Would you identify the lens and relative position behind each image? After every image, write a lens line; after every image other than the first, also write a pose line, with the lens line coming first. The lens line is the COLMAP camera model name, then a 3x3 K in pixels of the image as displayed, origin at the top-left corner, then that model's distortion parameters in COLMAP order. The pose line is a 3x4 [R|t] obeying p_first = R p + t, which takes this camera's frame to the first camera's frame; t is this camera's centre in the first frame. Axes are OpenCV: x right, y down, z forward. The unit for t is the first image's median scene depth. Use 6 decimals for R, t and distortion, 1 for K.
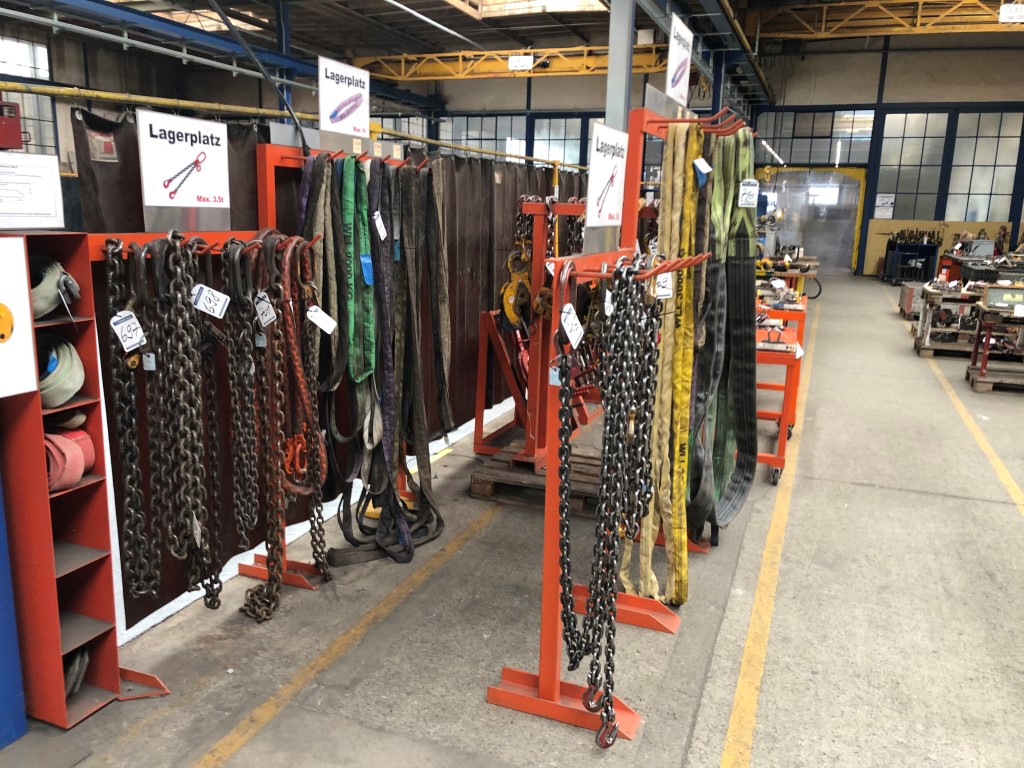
lens RADIAL K [[838.6, 0, 515.0], [0, 838.6, 389.8], [0, 0, 1]] dist [0.058129, -0.059622]
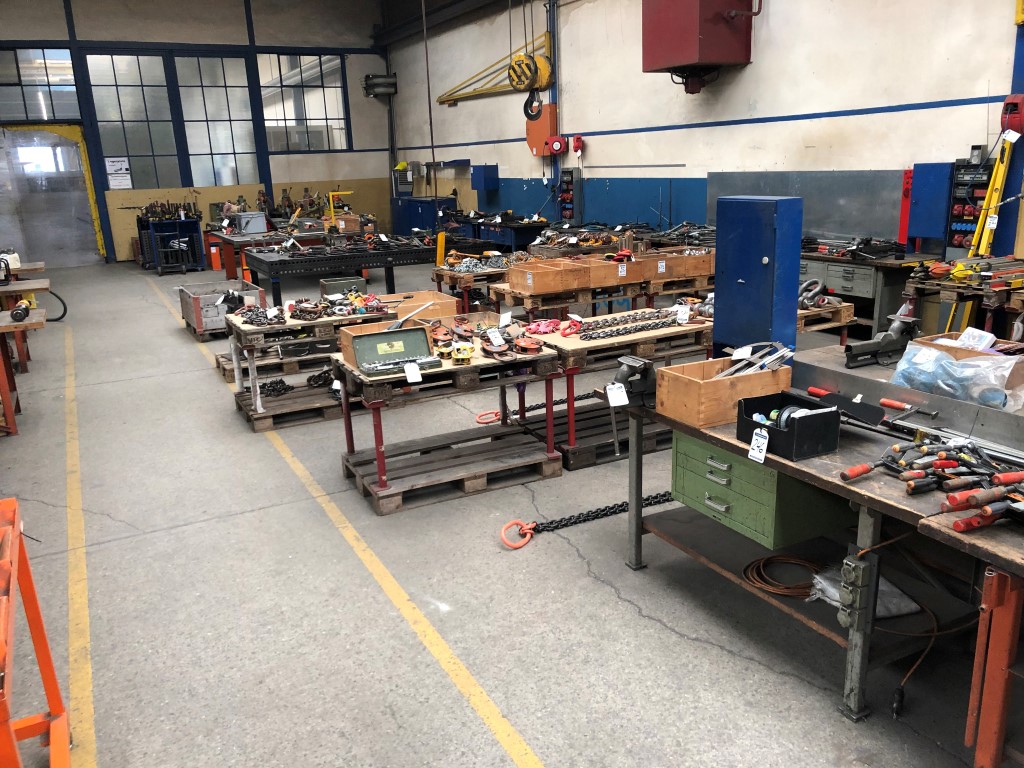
lens RADIAL K [[838.6, 0, 510.0], [0, 838.6, 406.4], [0, 0, 1]] dist [0.058129, -0.059622]
pose [[0.676274, -0.257819, 0.690060, 0.076536], [0.210197, 0.965346, 0.154674, -0.050572], [-0.706025, 0.040447, 0.707031, 0.182072]]
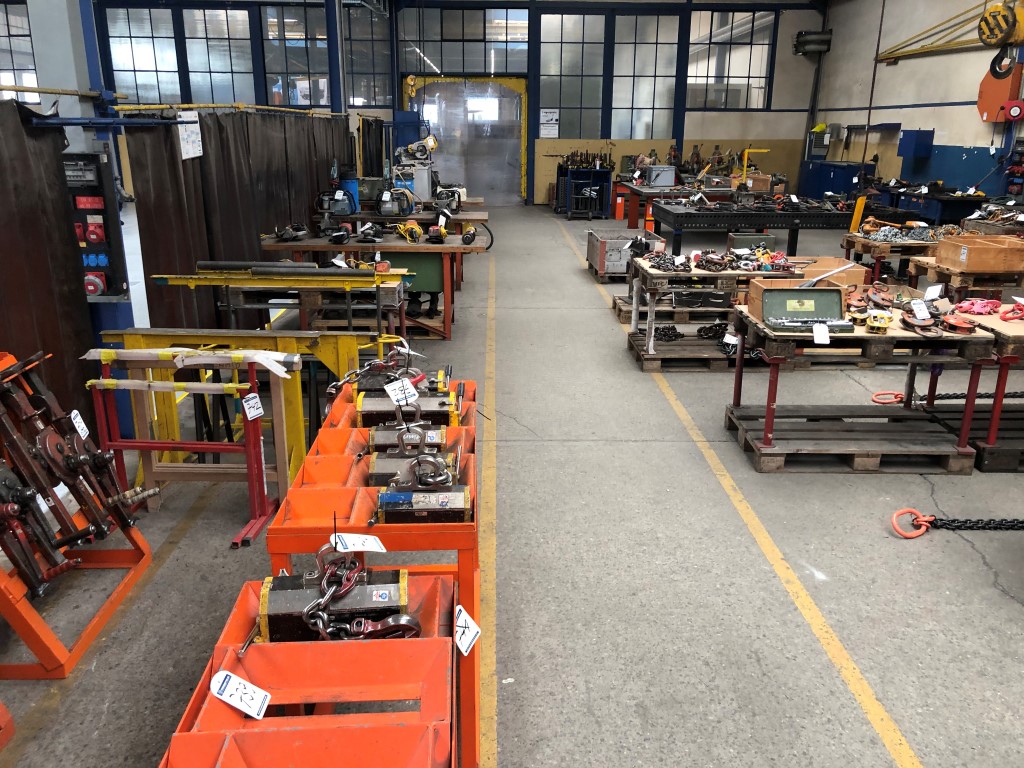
lens RADIAL K [[838.6, 0, 509.3], [0, 838.6, 381.4], [0, 0, 1]] dist [0.058129, -0.059622]
pose [[0.931657, -0.124363, 0.341393, 0.066589], [0.093646, 0.990043, 0.105094, -0.048504], [-0.351064, -0.065942, 0.934027, 0.182934]]
